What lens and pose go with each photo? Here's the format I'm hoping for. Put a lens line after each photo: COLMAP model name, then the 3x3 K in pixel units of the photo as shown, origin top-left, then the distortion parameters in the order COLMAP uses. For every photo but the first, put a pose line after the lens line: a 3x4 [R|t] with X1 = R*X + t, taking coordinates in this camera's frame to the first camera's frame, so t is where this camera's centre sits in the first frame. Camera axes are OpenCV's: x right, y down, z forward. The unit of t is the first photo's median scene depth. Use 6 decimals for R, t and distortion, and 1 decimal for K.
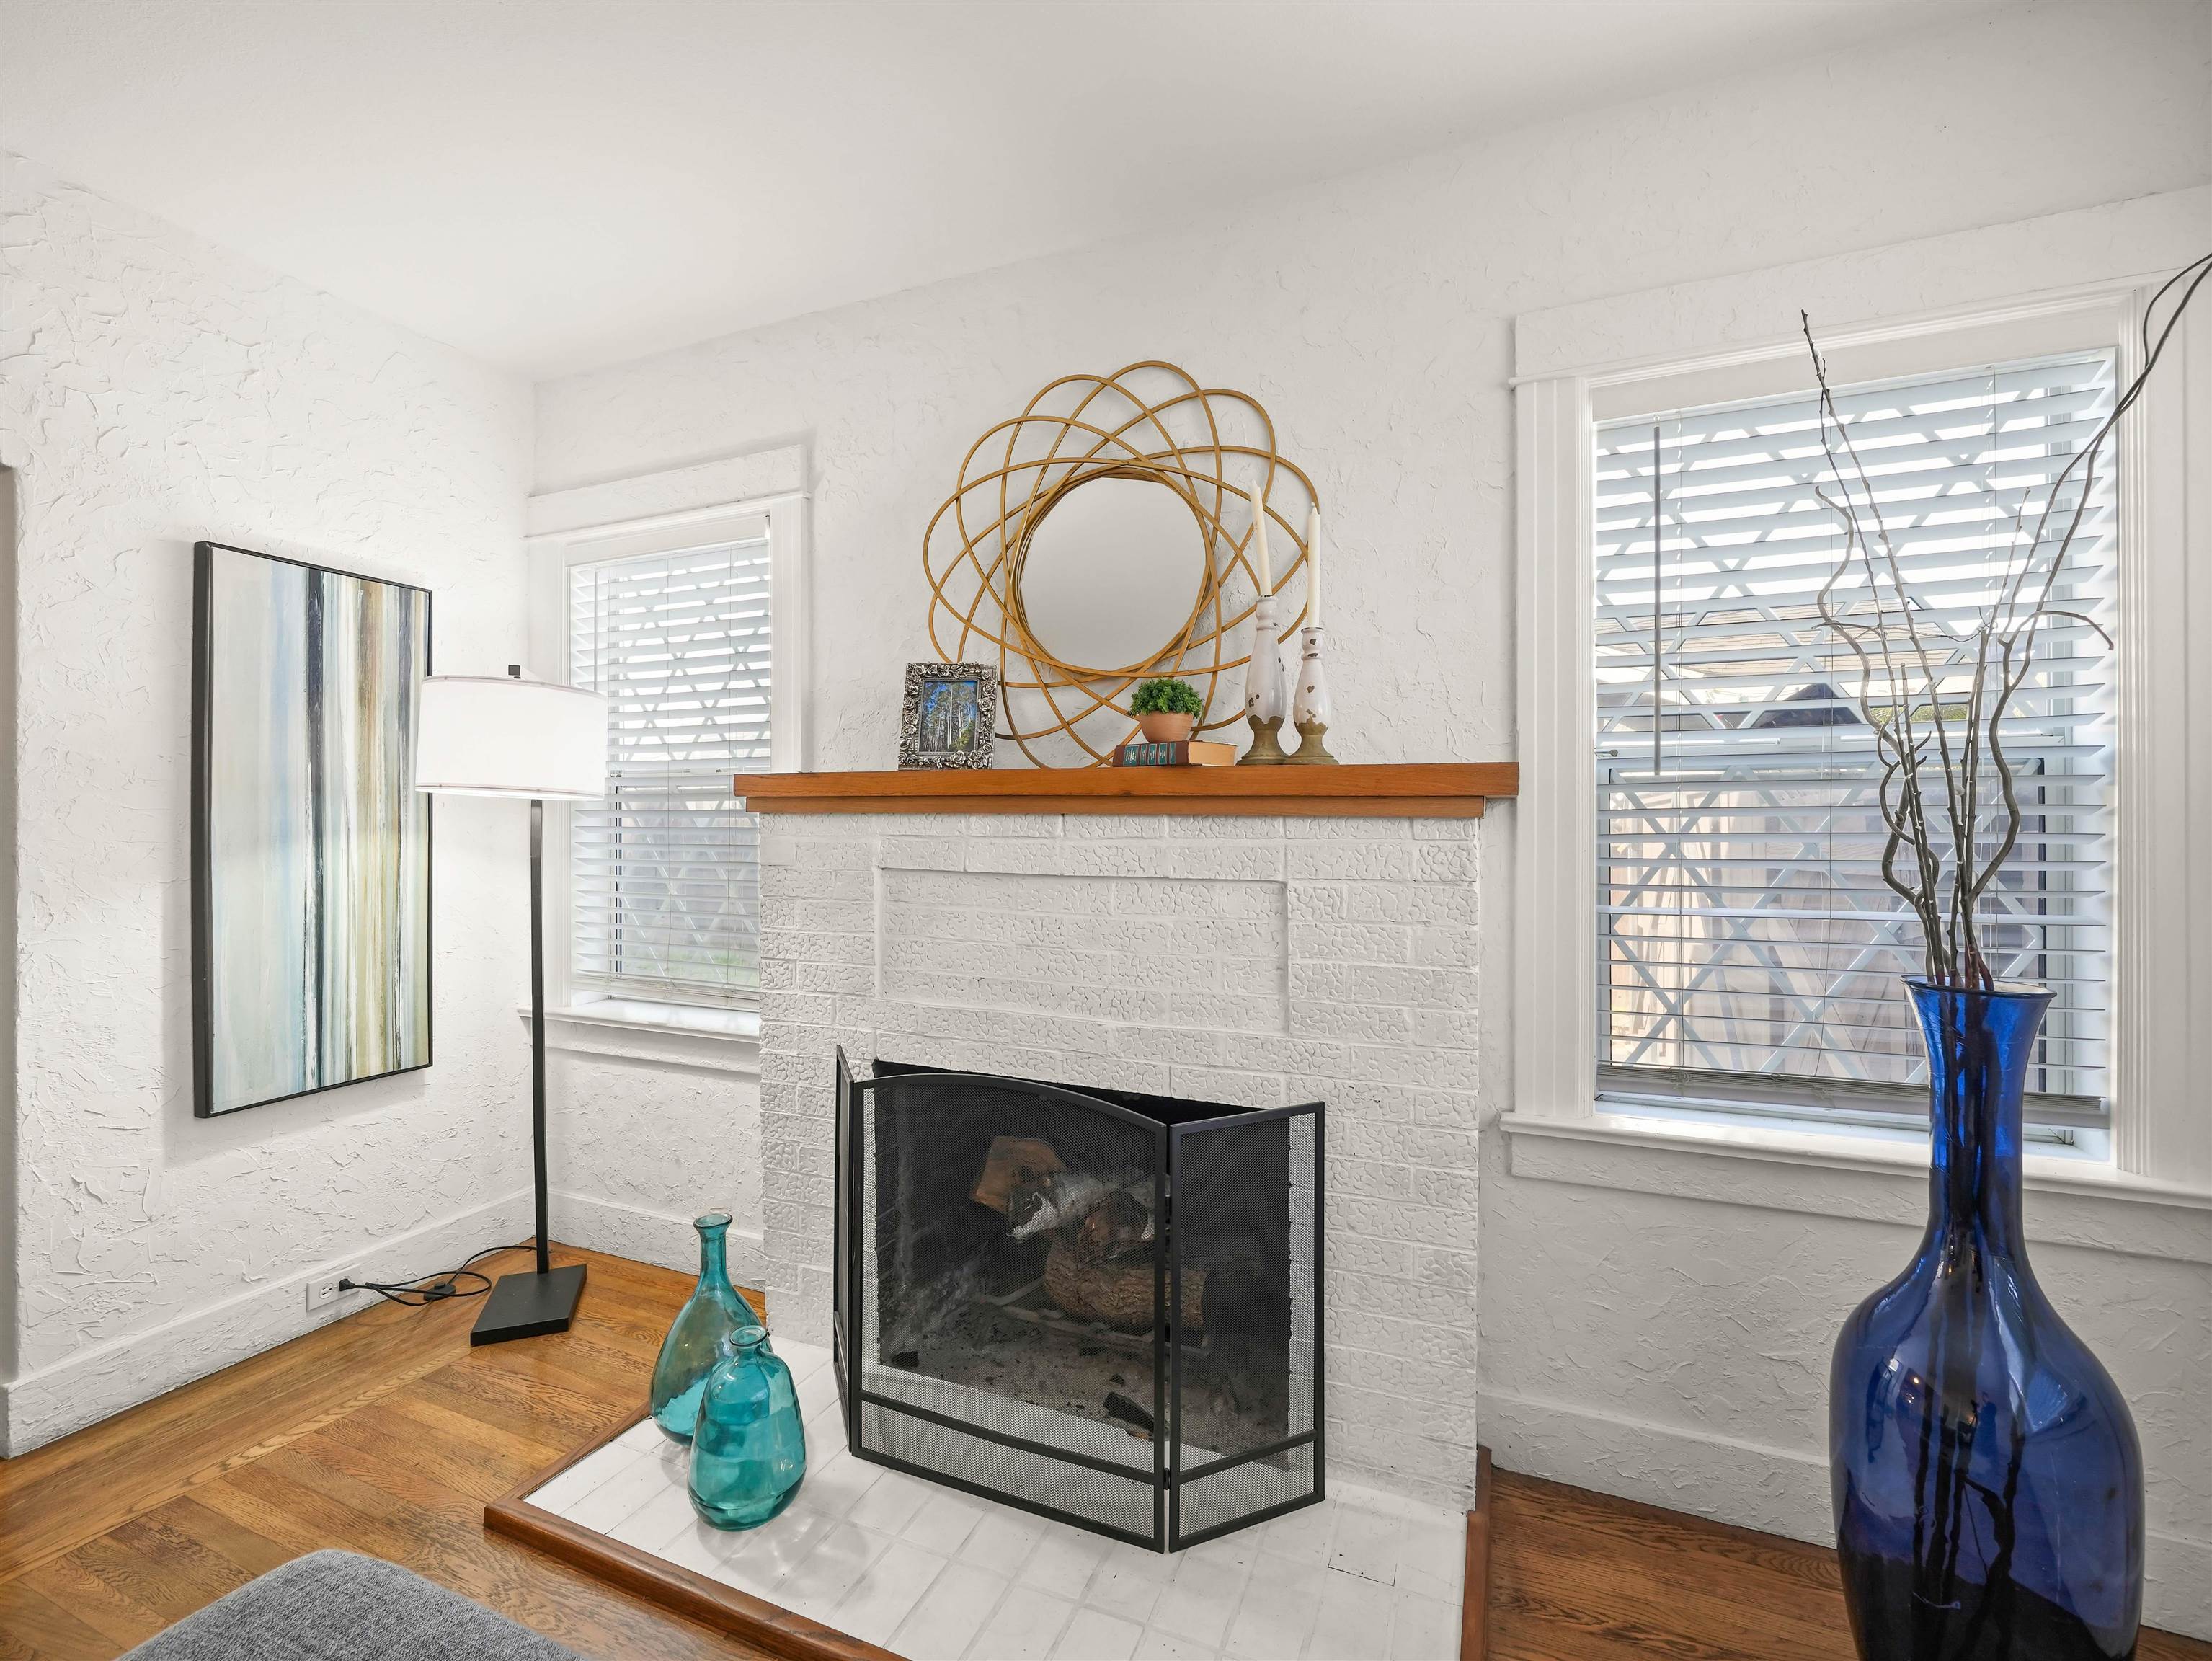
lens RADIAL K [[948.4, 0, 1107.4], [0, 948.4, 821.9], [0, 0, 1]] dist [-0.014252, 0.000852]
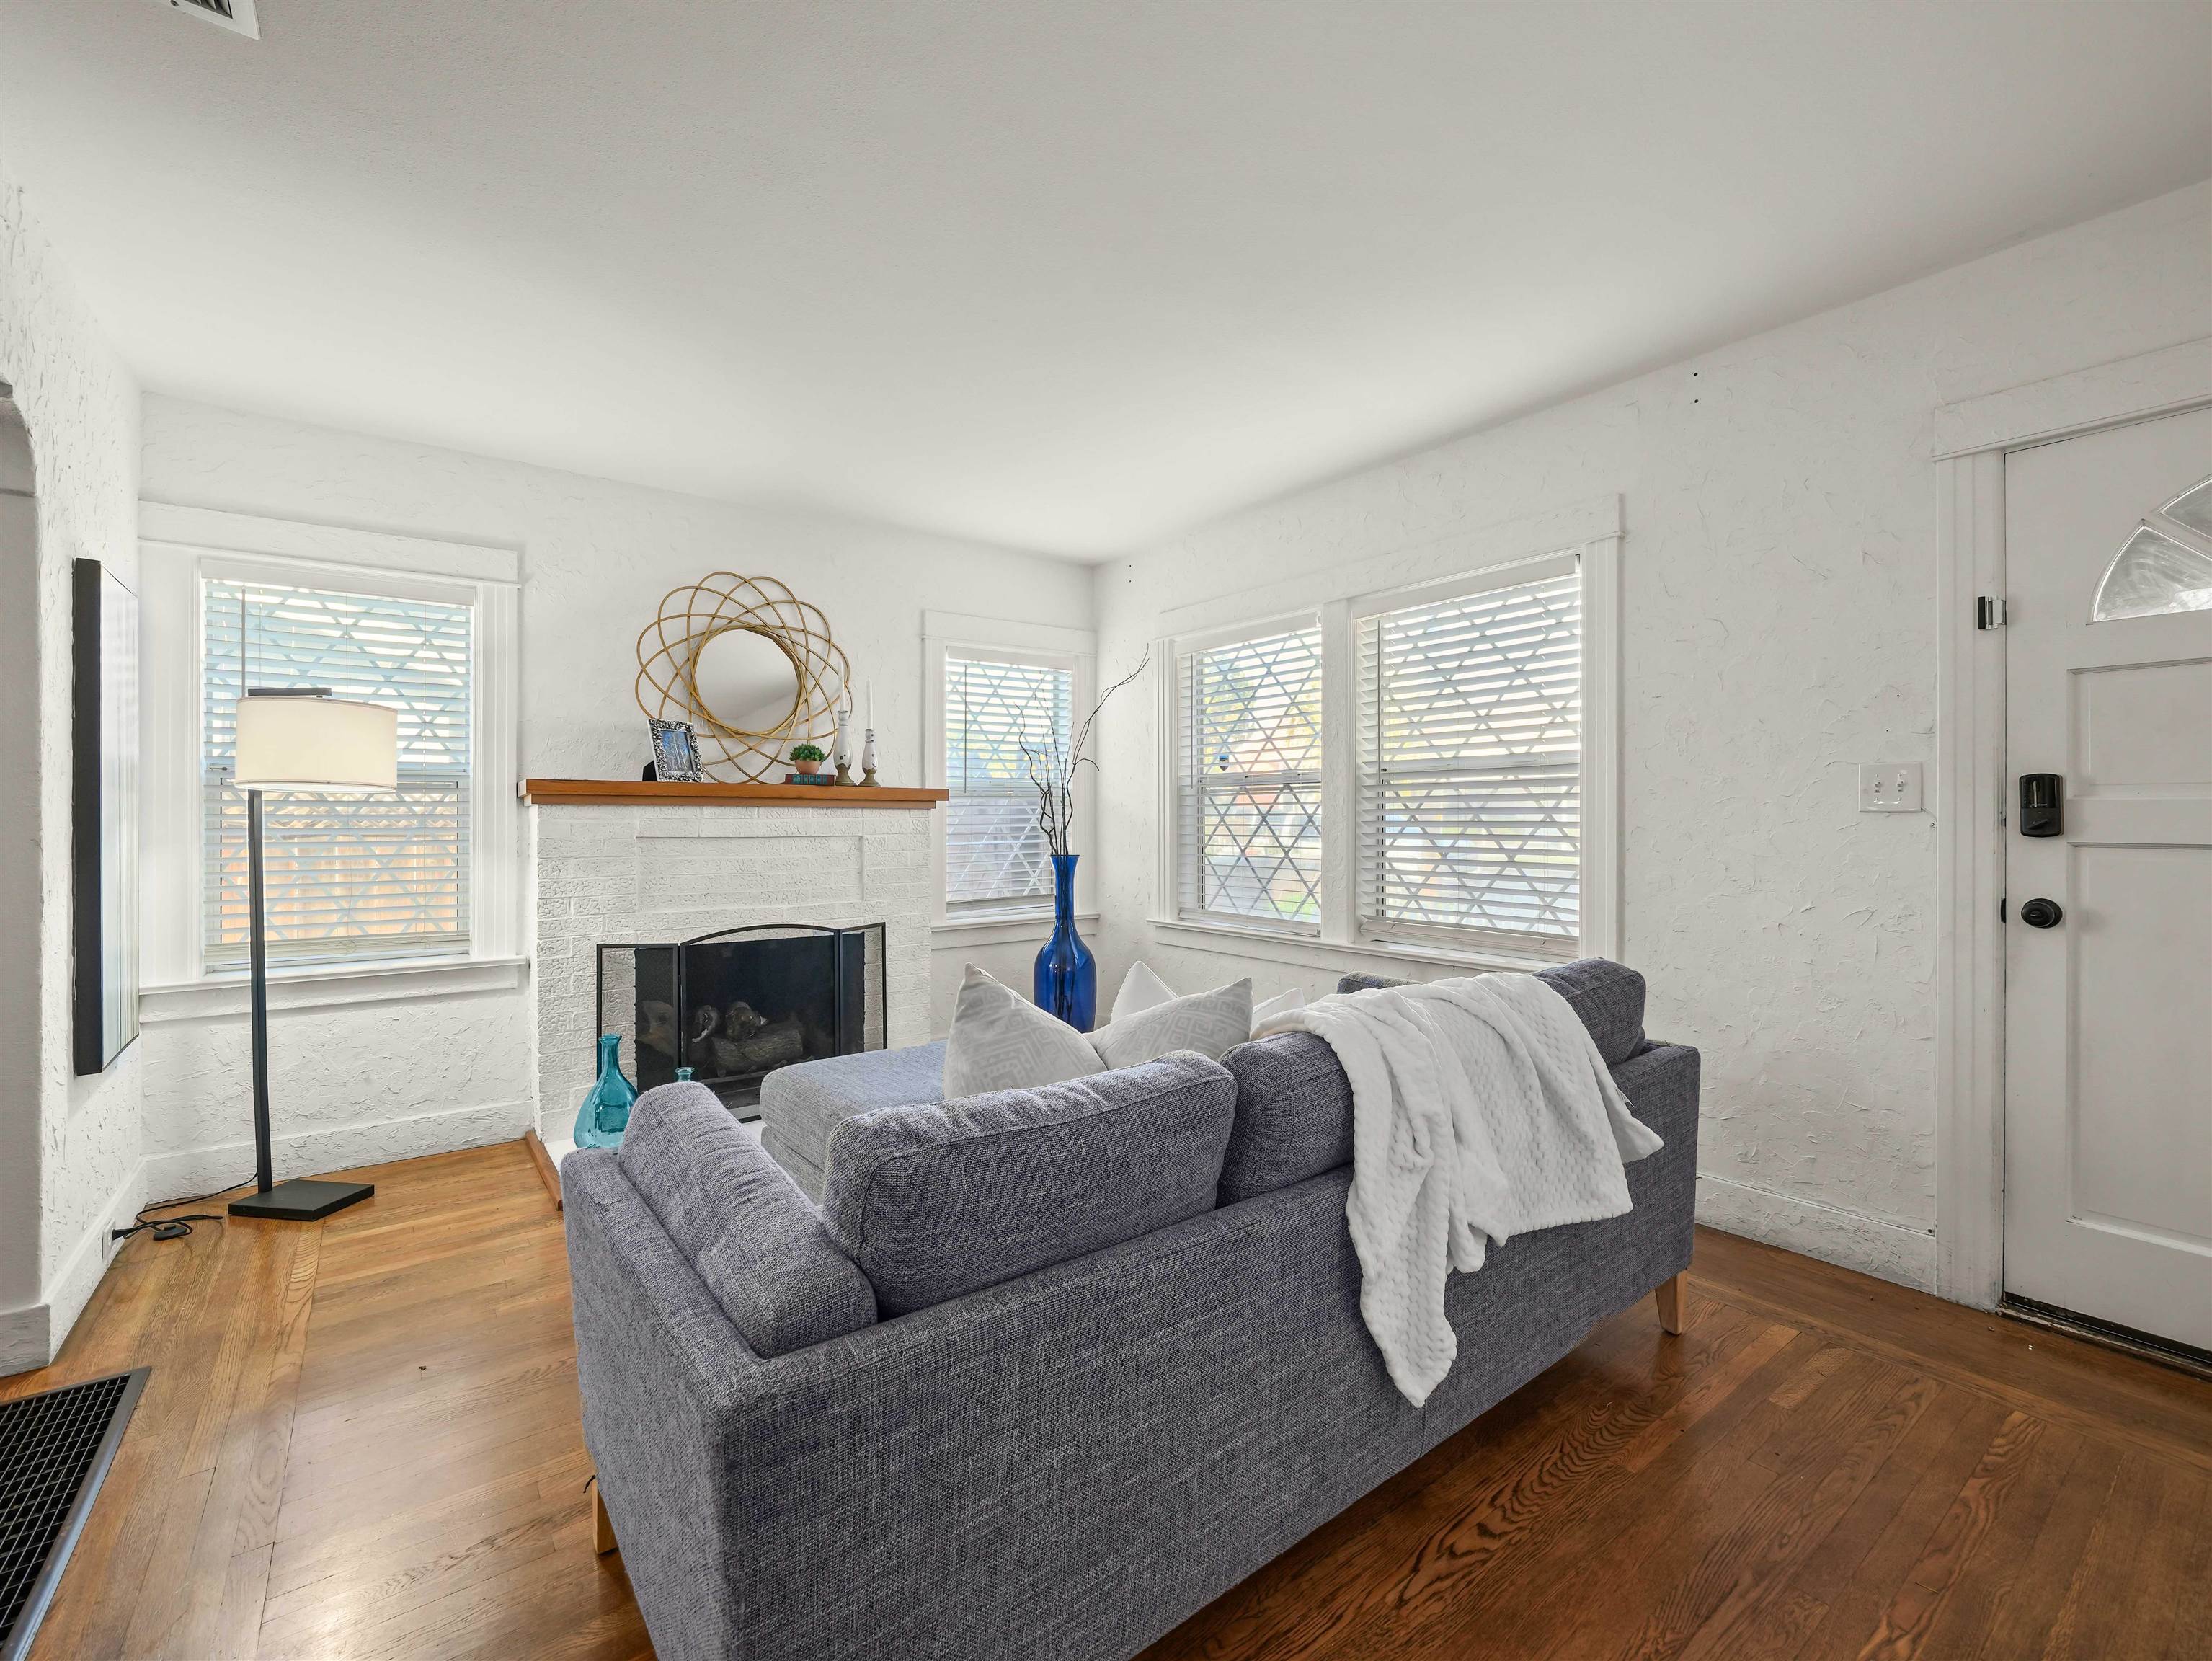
lens RADIAL K [[955.9, 0, 1109.2], [0, 955.9, 824.4], [0, 0, 1]] dist [-0.011101, 0.000877]
pose [[0.502512, -0.011866, 0.864489, -1.317195], [-0.000760, 0.999899, 0.014166, 0.000624], [-0.864570, -0.007776, 0.502453, -0.614143]]
